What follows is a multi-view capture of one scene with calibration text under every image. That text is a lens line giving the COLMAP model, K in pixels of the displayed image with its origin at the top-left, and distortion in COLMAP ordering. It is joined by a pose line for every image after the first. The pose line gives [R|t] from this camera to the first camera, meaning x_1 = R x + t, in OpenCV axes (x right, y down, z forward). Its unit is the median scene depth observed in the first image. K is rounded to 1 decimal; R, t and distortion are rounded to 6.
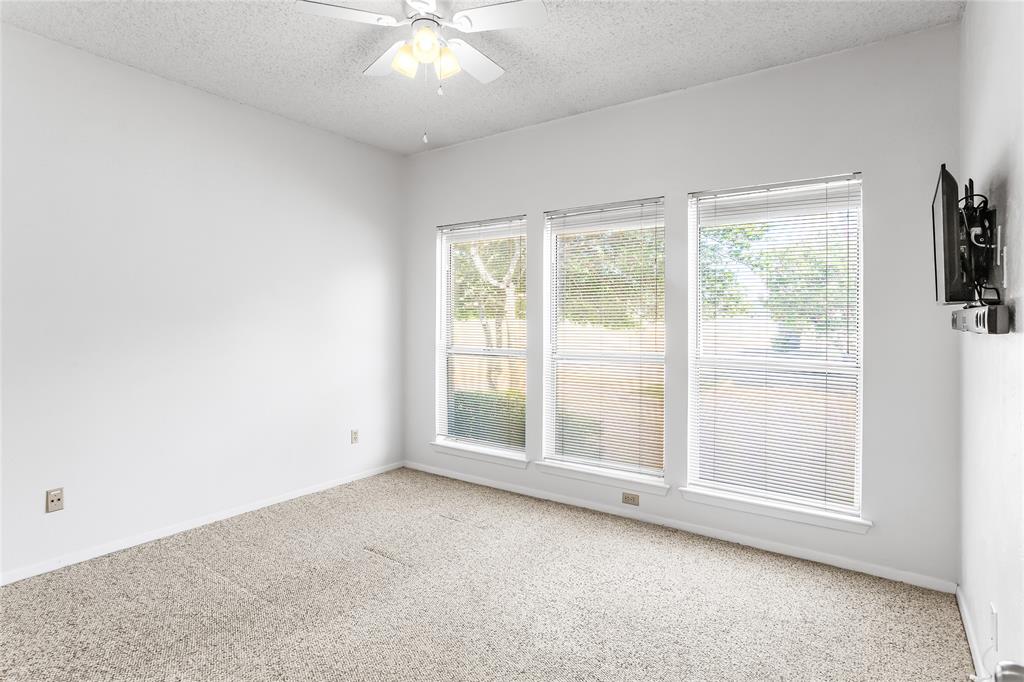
lens RADIAL K [[544.5, 0, 508.9], [0, 544.5, 335.1], [0, 0, 1]] dist [0.001199, 0.000517]
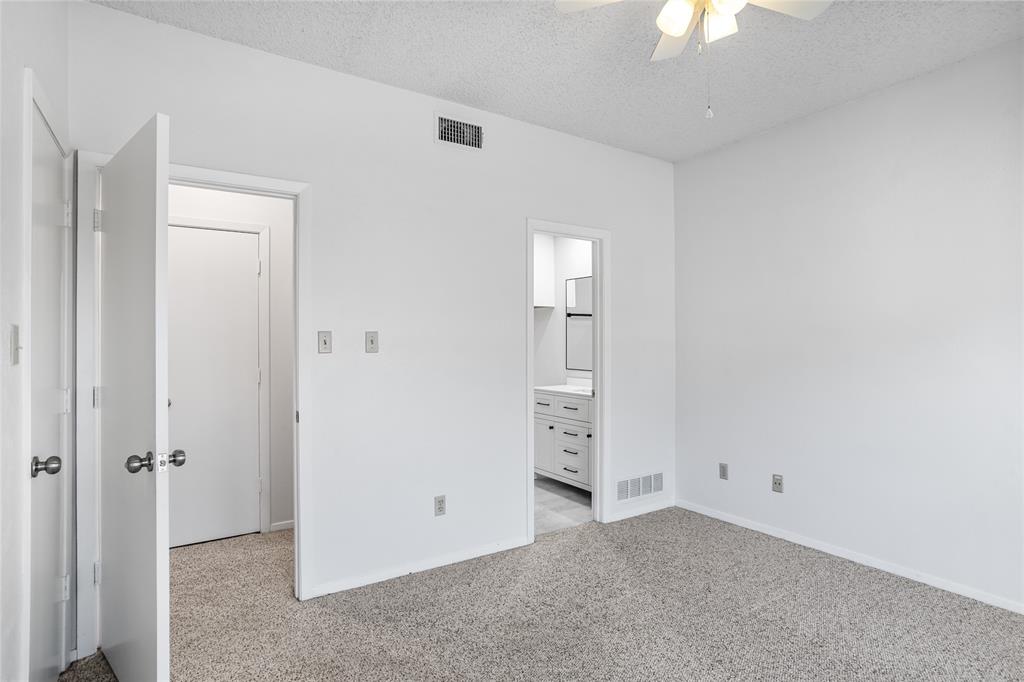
lens RADIAL K [[544.5, 0, 509.7], [0, 544.5, 340.9], [0, 0, 1]] dist [0.001199, 0.000517]
pose [[-0.372493, -0.008953, -0.927992, 0.592682], [-0.027910, 0.999609, 0.001559, -0.014718], [0.927615, 0.026481, -0.372597, 0.888706]]
